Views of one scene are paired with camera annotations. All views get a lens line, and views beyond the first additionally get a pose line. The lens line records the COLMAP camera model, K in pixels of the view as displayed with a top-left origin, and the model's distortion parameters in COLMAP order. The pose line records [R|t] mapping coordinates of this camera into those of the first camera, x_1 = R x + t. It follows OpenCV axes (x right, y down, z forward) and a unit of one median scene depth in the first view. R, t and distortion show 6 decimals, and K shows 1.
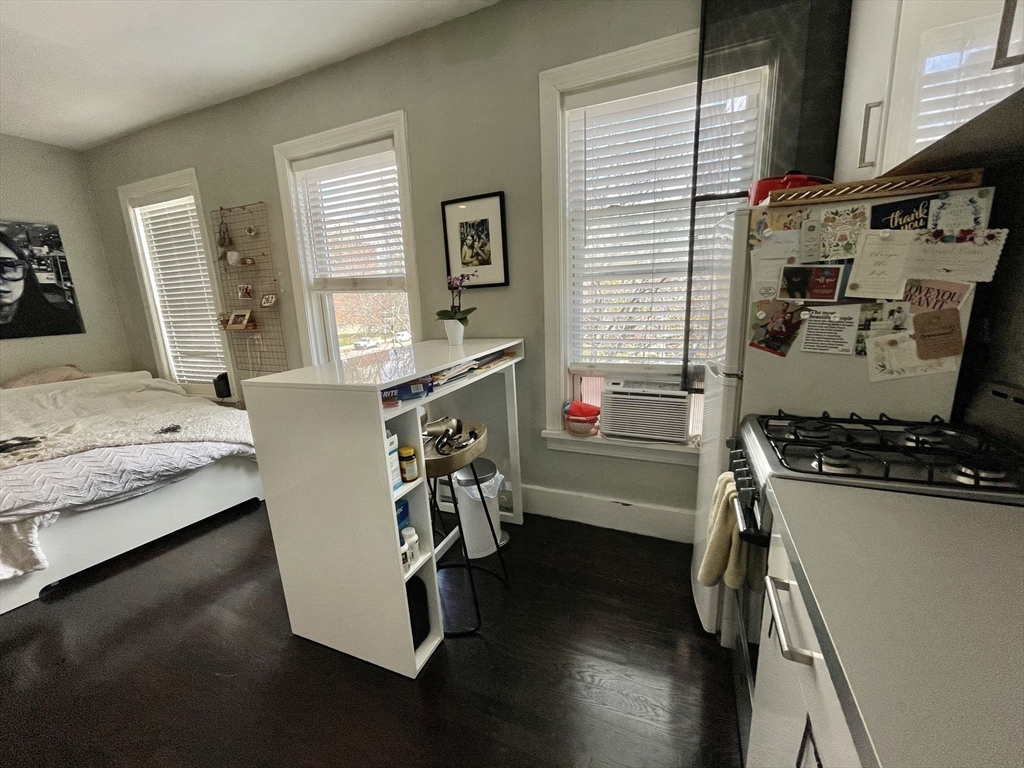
lens RADIAL K [[412.0, 0, 507.4], [0, 412.0, 387.0], [0, 0, 1]] dist [-0.003772, -0.000251]
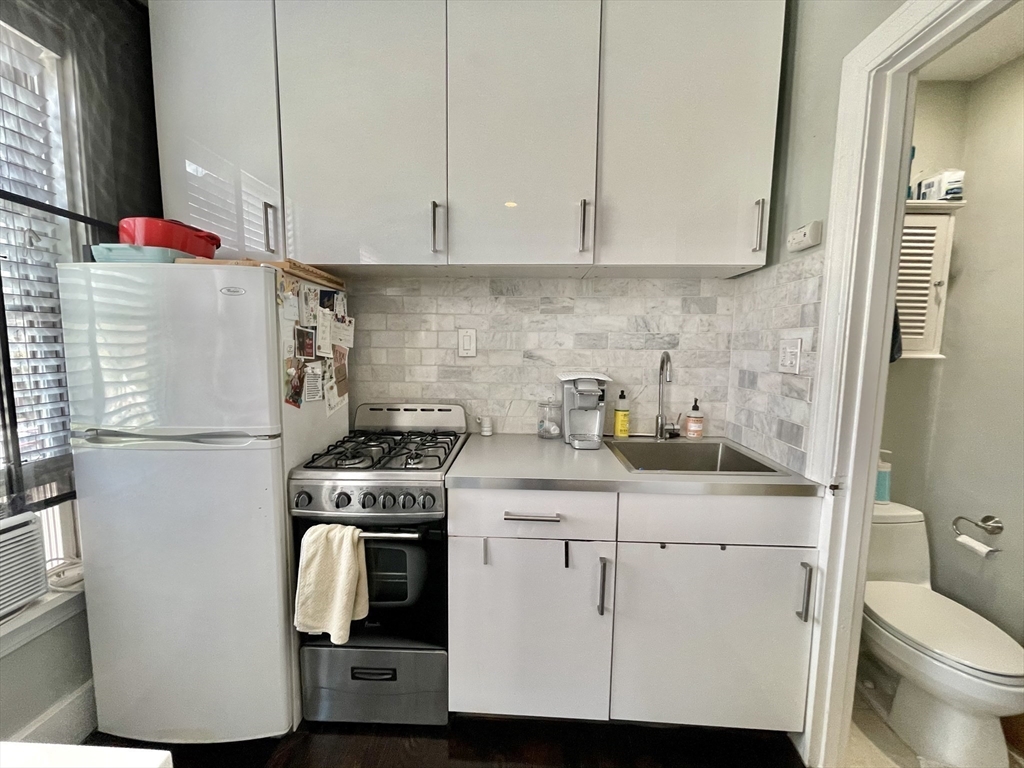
lens RADIAL K [[412.0, 0, 507.4], [0, 412.0, 387.0], [0, 0, 1]] dist [-0.003772, -0.000251]
pose [[-0.362138, -0.058143, 0.930309, -0.293771], [0.197303, 0.970657, 0.137467, -0.091996], [-0.911004, 0.233335, -0.340040, 0.461503]]
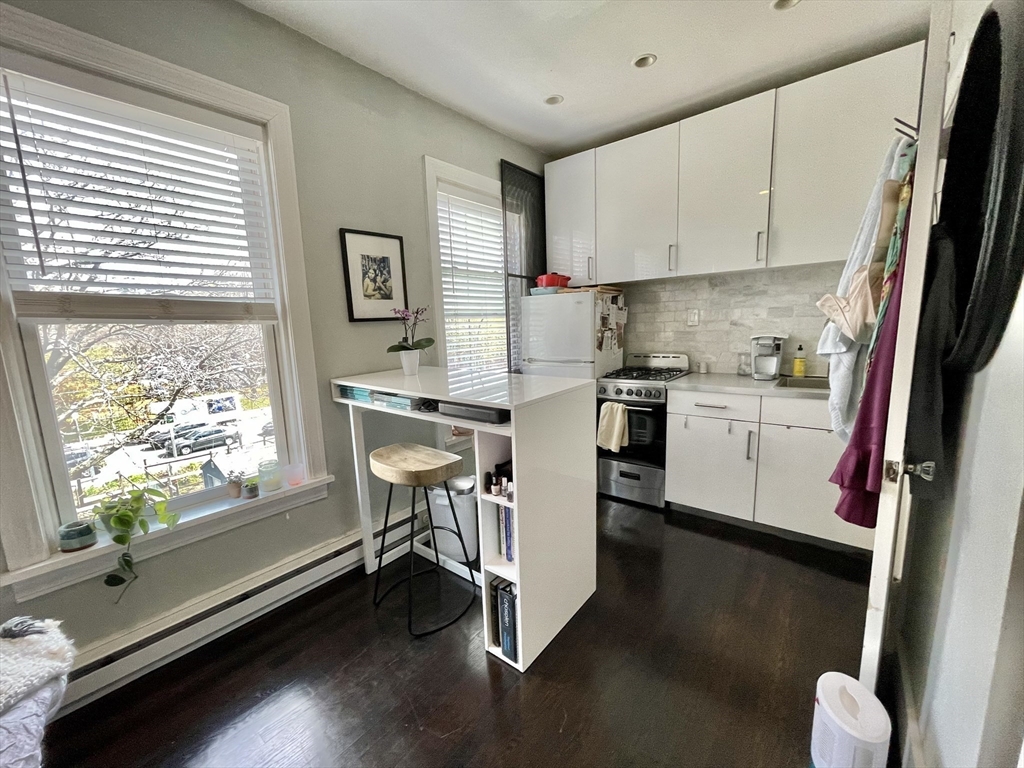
lens RADIAL K [[412.0, 0, 507.4], [0, 412.0, 387.0], [0, 0, 1]] dist [-0.003772, -0.000251]
pose [[0.276576, -0.116912, 0.953854, -0.977115], [0.226117, 0.972622, 0.053648, -0.069267], [-0.934011, 0.200845, 0.295439, 0.454081]]
